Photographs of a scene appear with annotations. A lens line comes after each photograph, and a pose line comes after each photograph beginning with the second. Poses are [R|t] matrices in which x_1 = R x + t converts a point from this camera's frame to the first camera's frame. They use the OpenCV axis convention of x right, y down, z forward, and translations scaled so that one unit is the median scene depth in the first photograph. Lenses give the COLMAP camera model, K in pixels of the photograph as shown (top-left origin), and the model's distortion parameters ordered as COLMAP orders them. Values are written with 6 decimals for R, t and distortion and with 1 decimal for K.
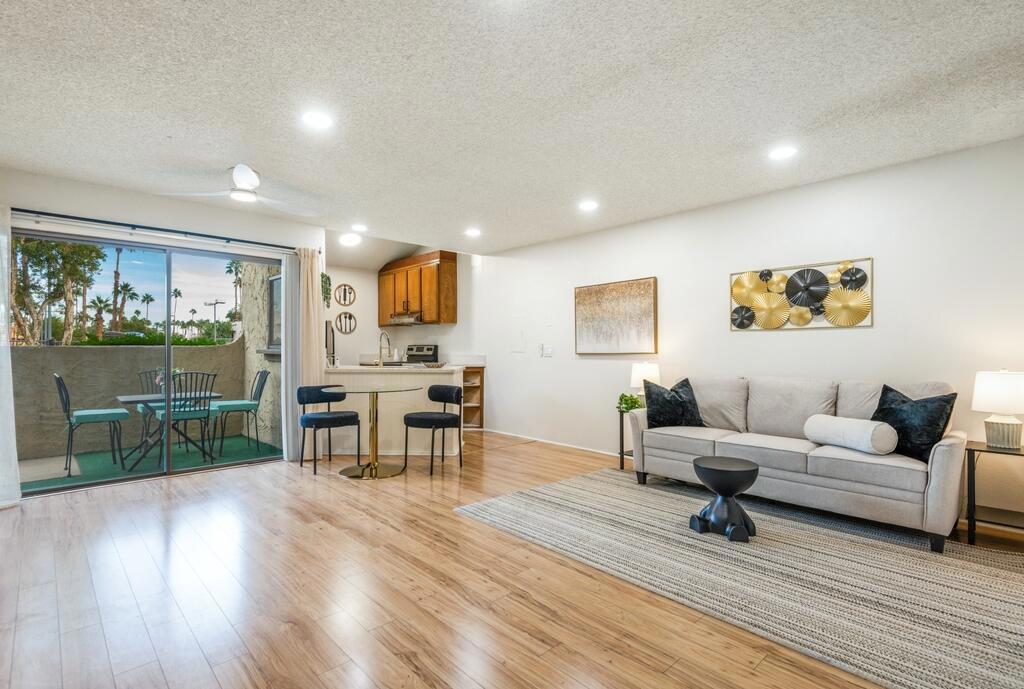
lens RADIAL K [[500.5, 0, 495.3], [0, 500.5, 349.7], [0, 0, 1]] dist [0.035347, -0.000089]
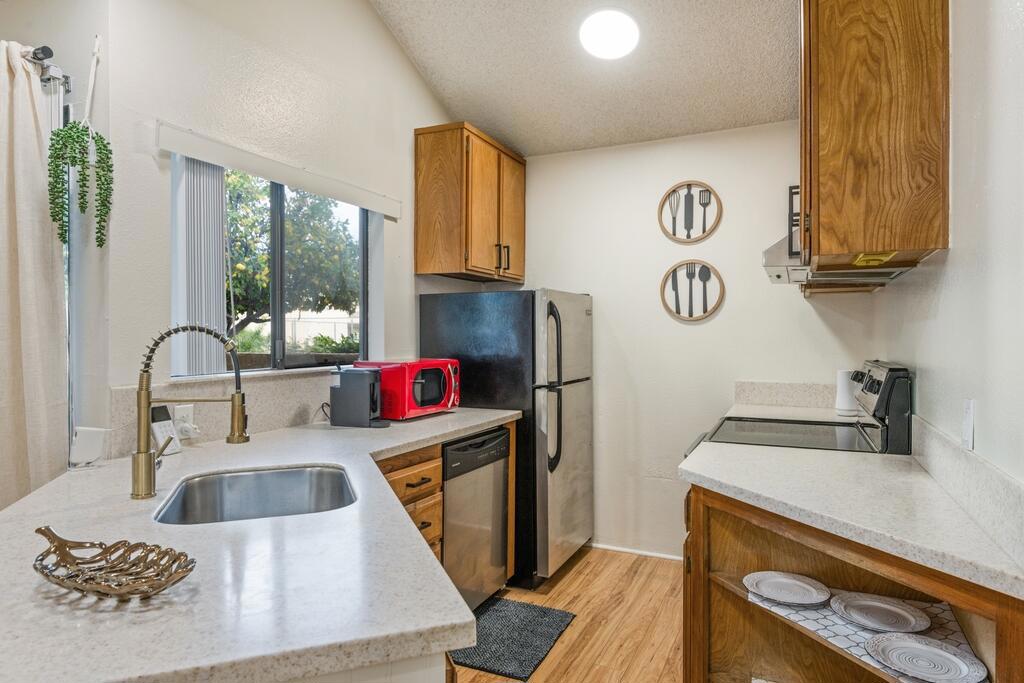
lens RADIAL K [[619.2, 0, 495.6], [0, 619.2, 336.9], [0, 0, 1]] dist [0.001966, -0.000037]
pose [[0.388869, -0.001406, -0.921292, 0.074337], [-0.001142, 0.999997, -0.002008, -0.030435], [0.921292, 0.001833, 0.388867, 1.055731]]
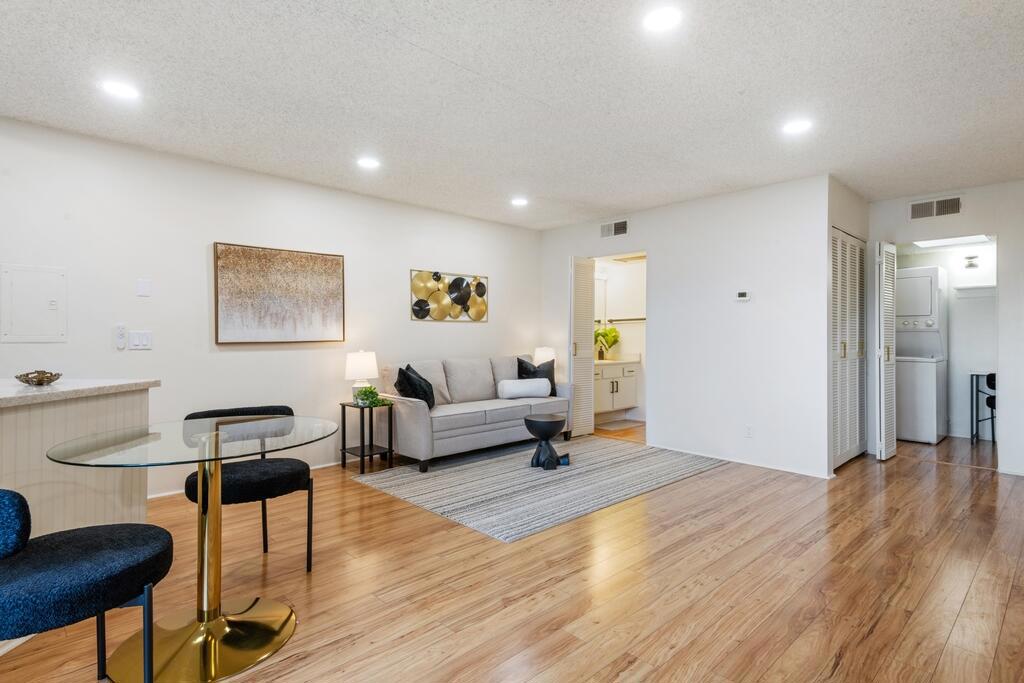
lens RADIAL K [[534.7, 0, 517.6], [0, 534.7, 344.1], [0, 0, 1]] dist [0.053161, -0.000903]
pose [[-0.051114, -0.015877, 0.998567, -0.591163], [0.000230, 0.999873, 0.015910, -0.002516], [-0.998693, 0.001043, -0.051103, 0.662562]]
